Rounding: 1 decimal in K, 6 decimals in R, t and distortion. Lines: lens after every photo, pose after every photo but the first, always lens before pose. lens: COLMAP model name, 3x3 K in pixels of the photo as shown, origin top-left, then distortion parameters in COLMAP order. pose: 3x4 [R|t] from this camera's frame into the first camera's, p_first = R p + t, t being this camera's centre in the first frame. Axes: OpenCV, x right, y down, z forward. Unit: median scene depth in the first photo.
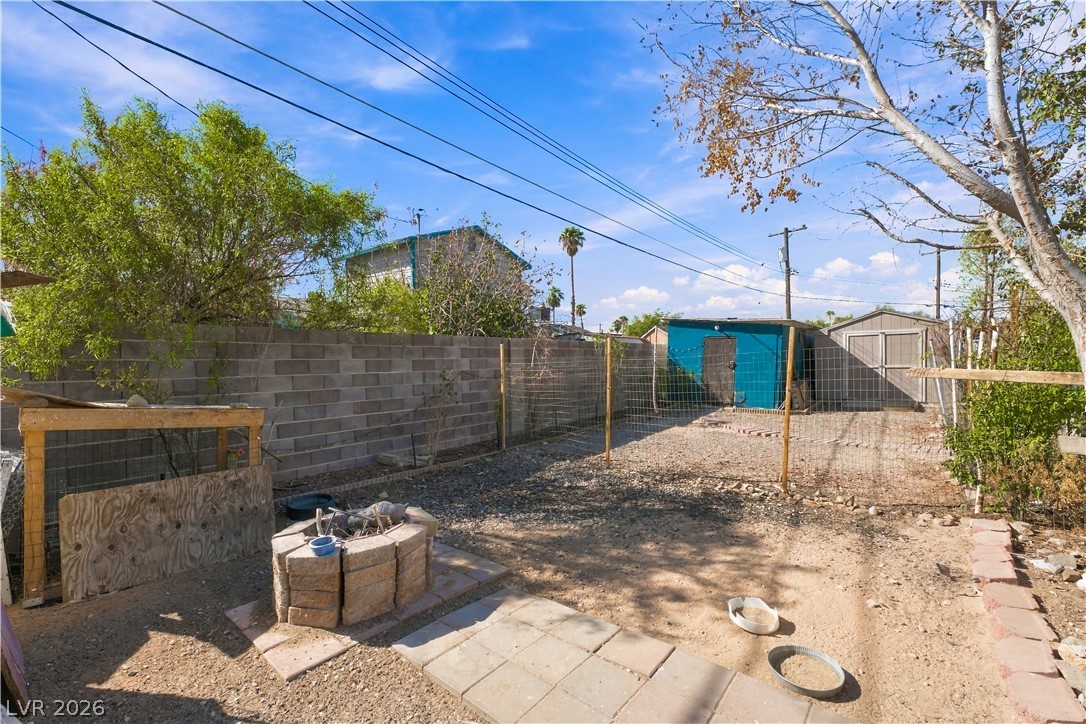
lens RADIAL K [[443.6, 0, 542.3], [0, 443.6, 357.2], [0, 0, 1]] dist [-0.000044, -0.000001]
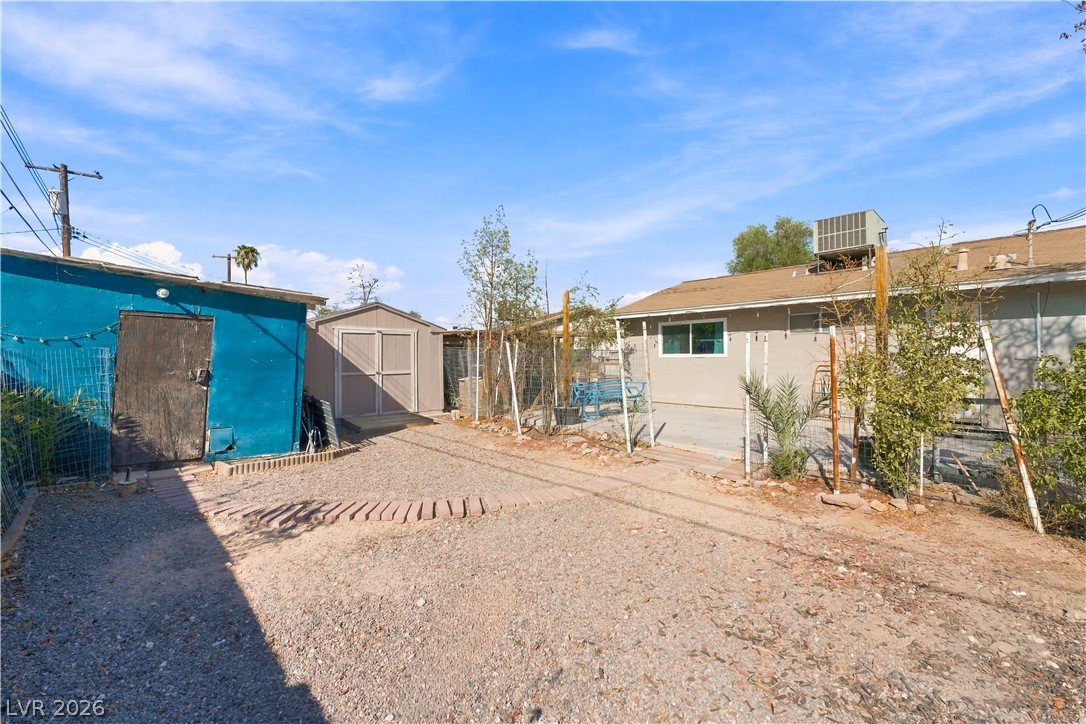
lens RADIAL K [[441.3, 0, 543.1], [0, 441.3, 356.4], [0, 0, 1]] dist [-0.002480, 0.000092]
pose [[0.130269, 0.018616, 0.991304, 0.005862], [-0.003143, 0.999826, -0.018363, 0.004202], [-0.991474, -0.000723, 0.130305, 0.572755]]
